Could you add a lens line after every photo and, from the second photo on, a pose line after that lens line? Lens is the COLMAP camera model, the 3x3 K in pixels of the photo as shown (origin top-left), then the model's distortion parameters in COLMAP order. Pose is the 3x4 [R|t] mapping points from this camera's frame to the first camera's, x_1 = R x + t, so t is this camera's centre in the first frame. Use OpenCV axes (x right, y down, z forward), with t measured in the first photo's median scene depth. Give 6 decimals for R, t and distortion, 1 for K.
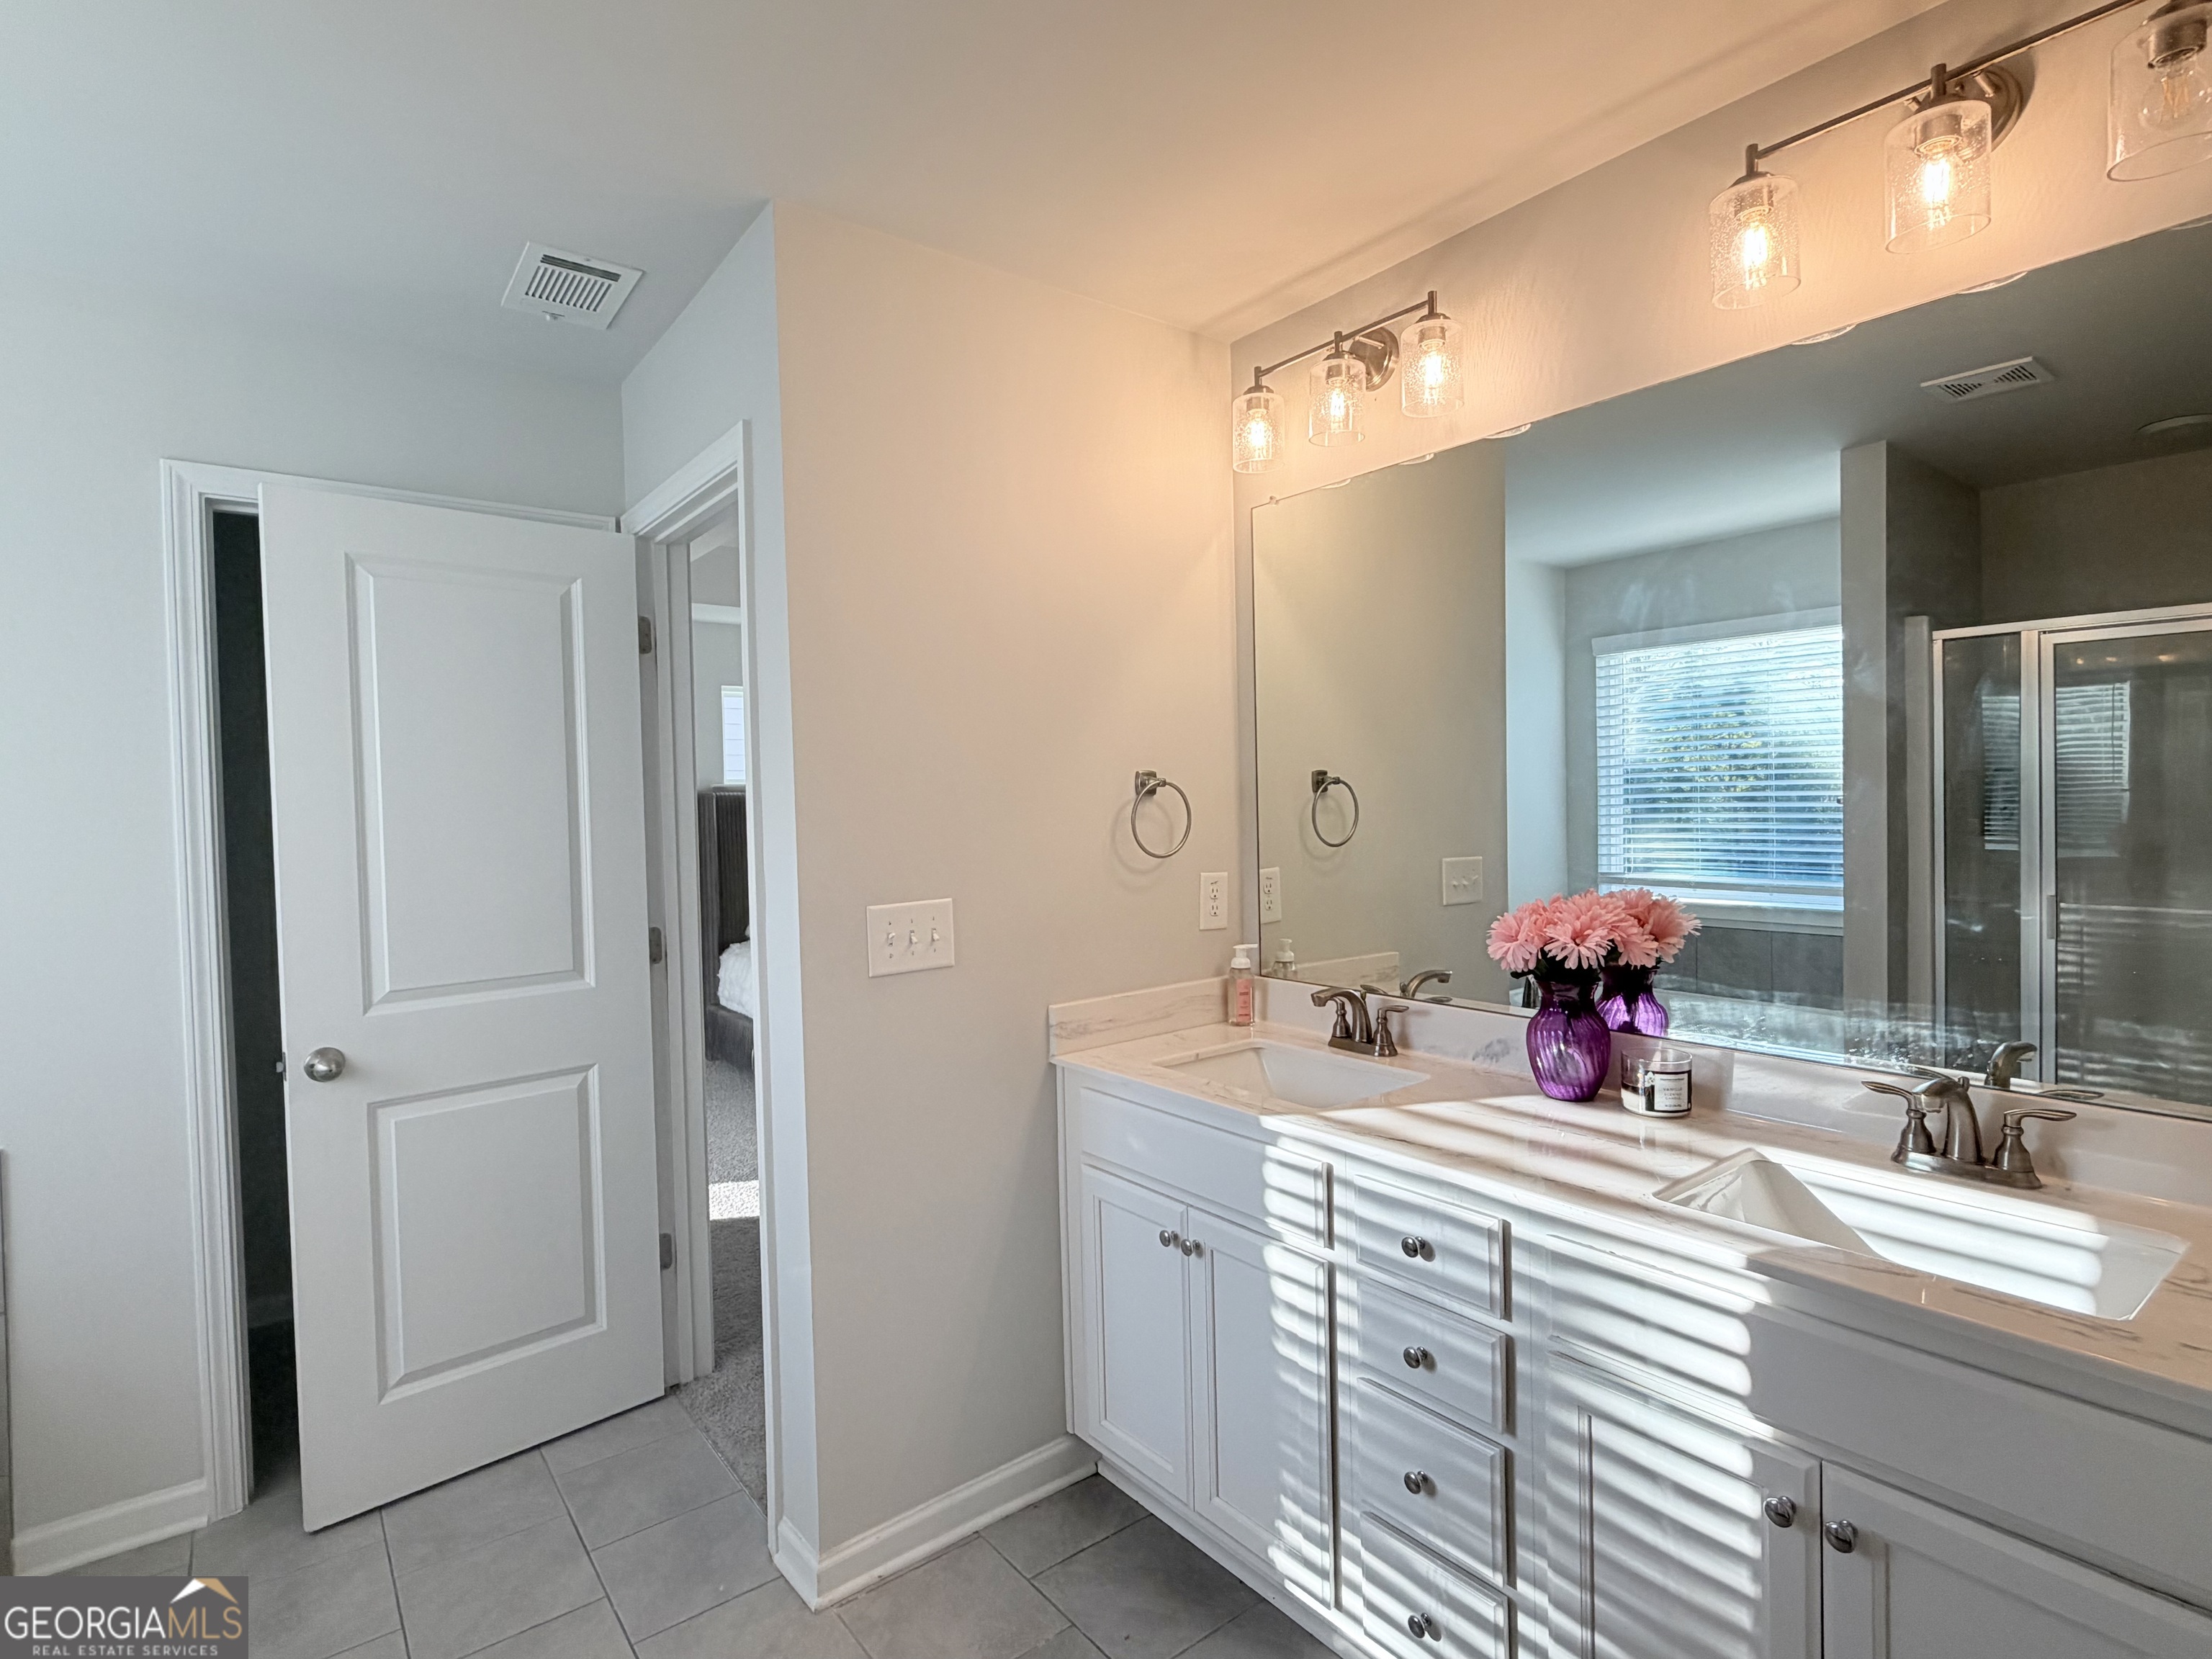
lens RADIAL K [[1115.2, 0, 1106.0], [0, 1115.2, 829.5], [0, 0, 1]] dist [0.000838, -0.001019]
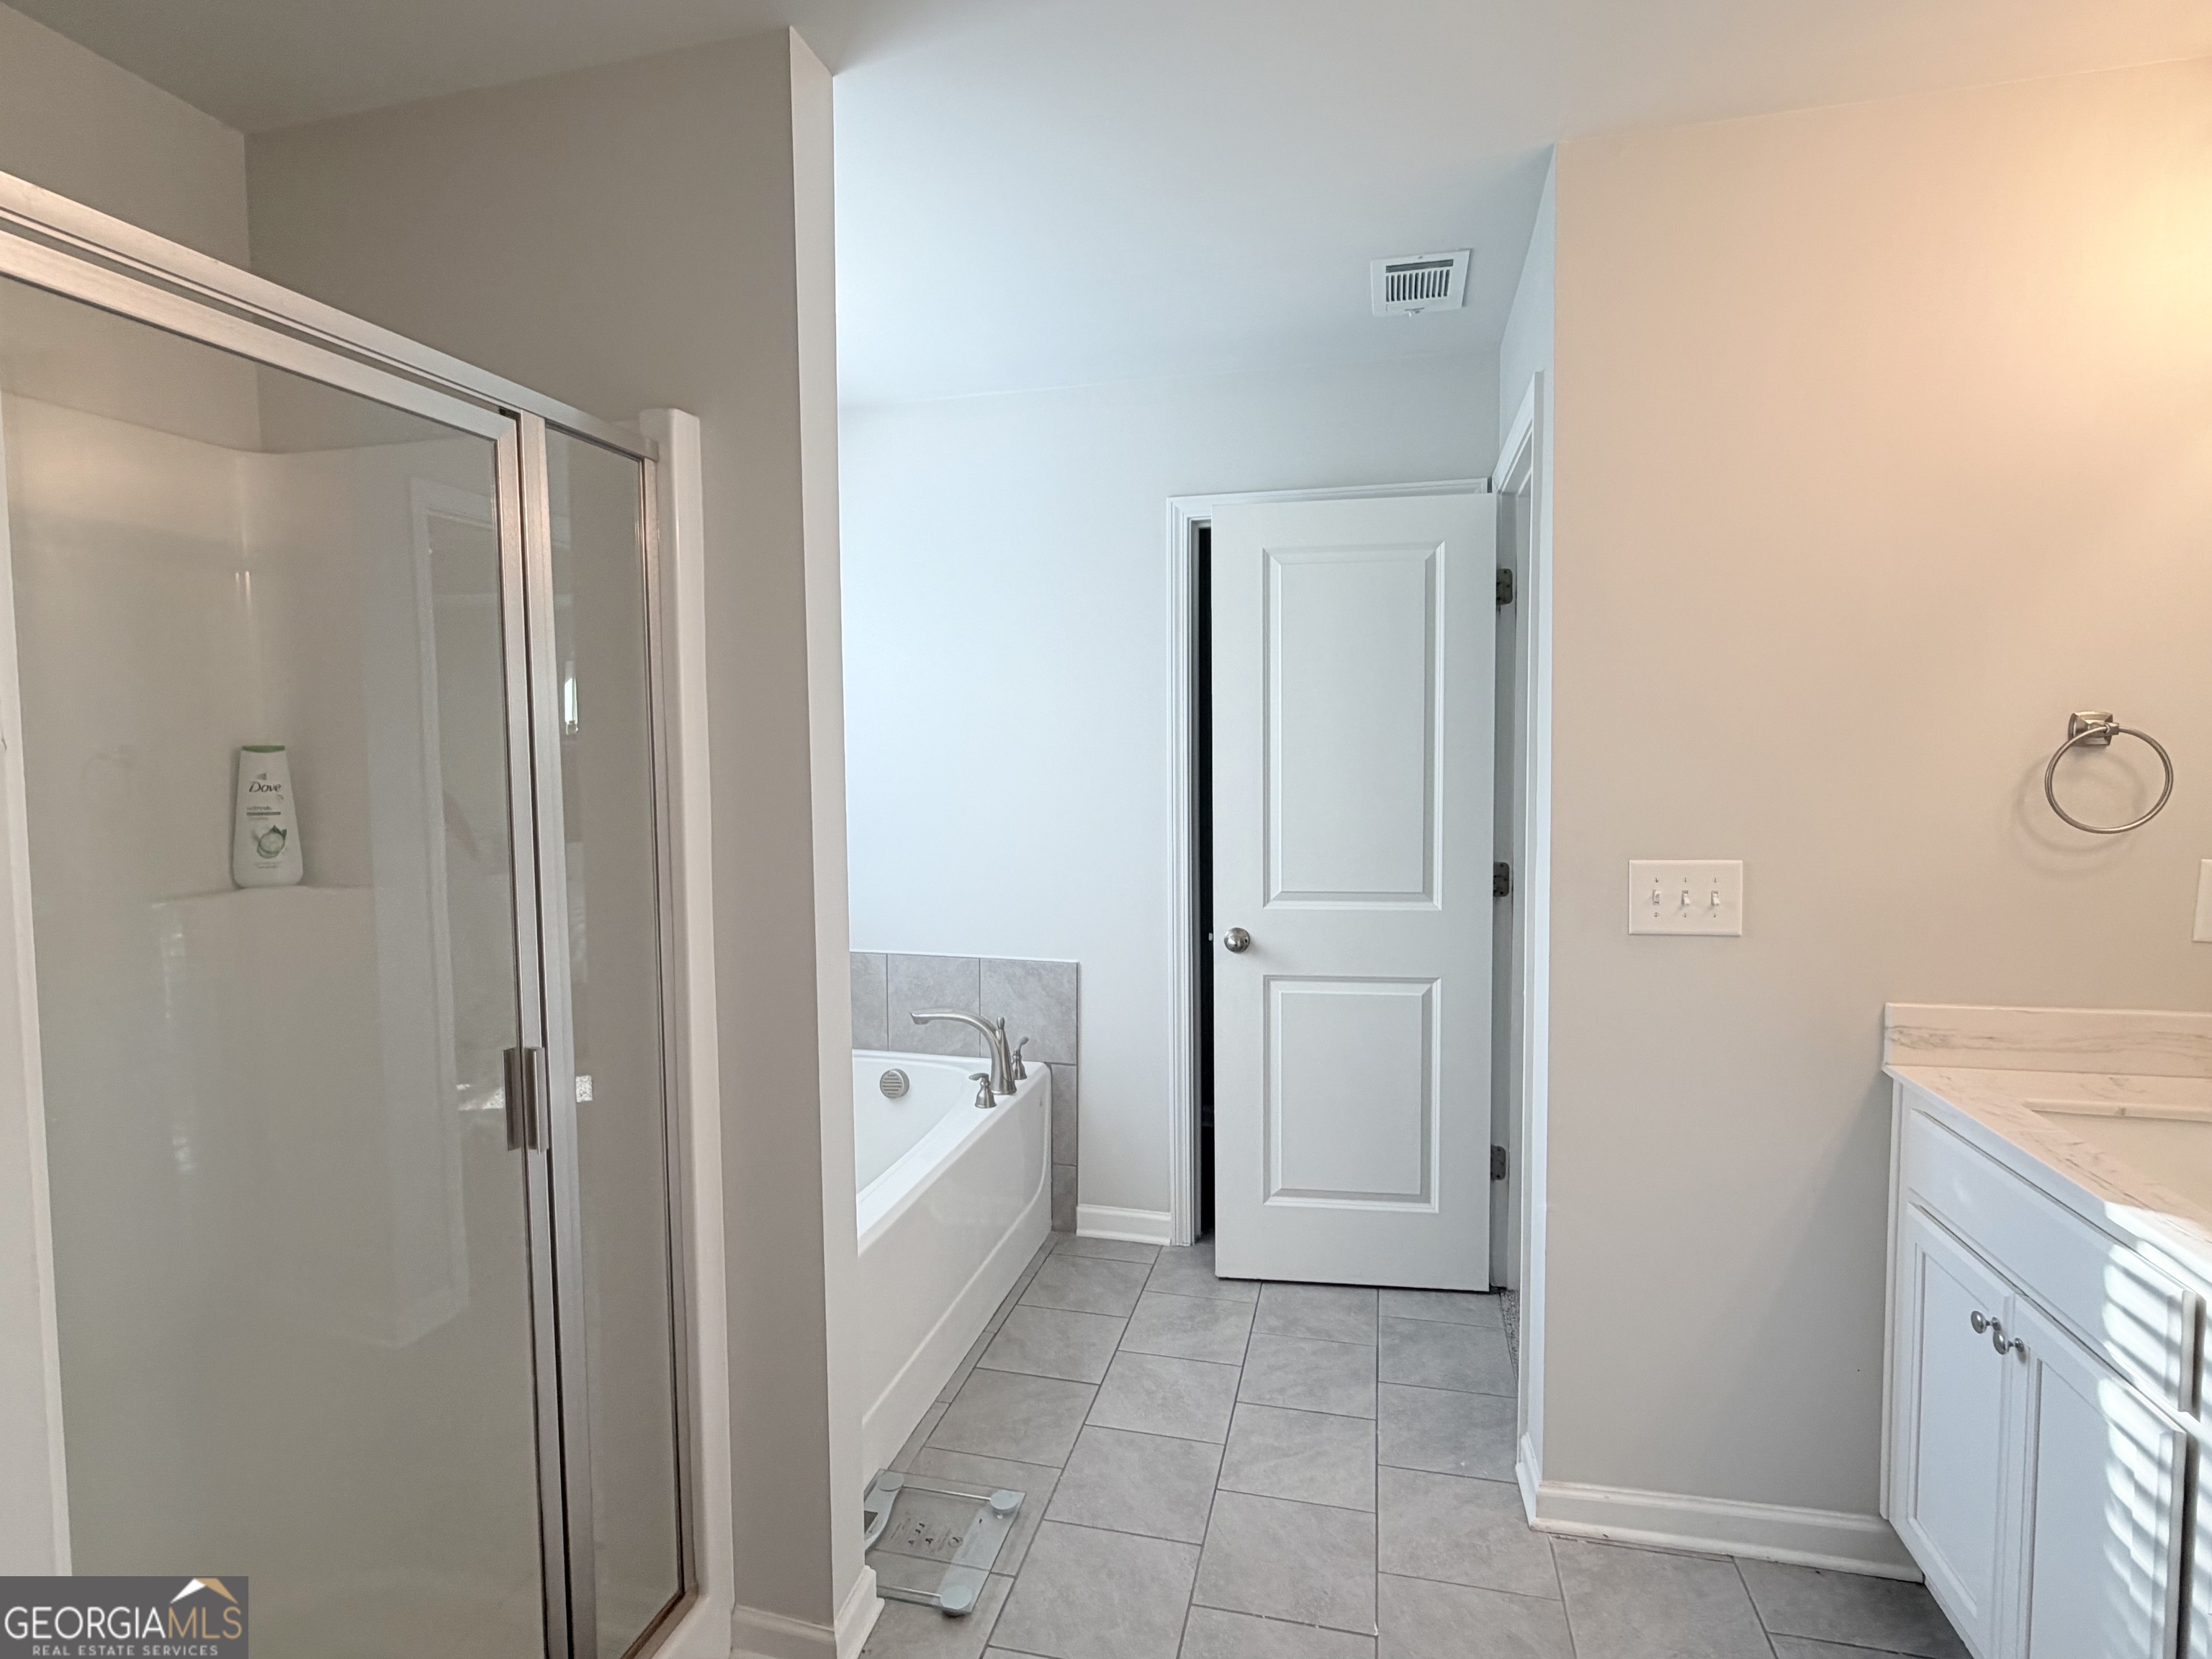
lens RADIAL K [[1122.6, 0, 1106.1], [0, 1122.6, 821.3], [0, 0, 1]] dist [-0.001899, -0.004584]
pose [[0.623162, 0.067228, -0.779198, 0.235835], [-0.026085, 0.997531, 0.065204, -0.014236], [0.781658, -0.020308, 0.623377, 0.044945]]
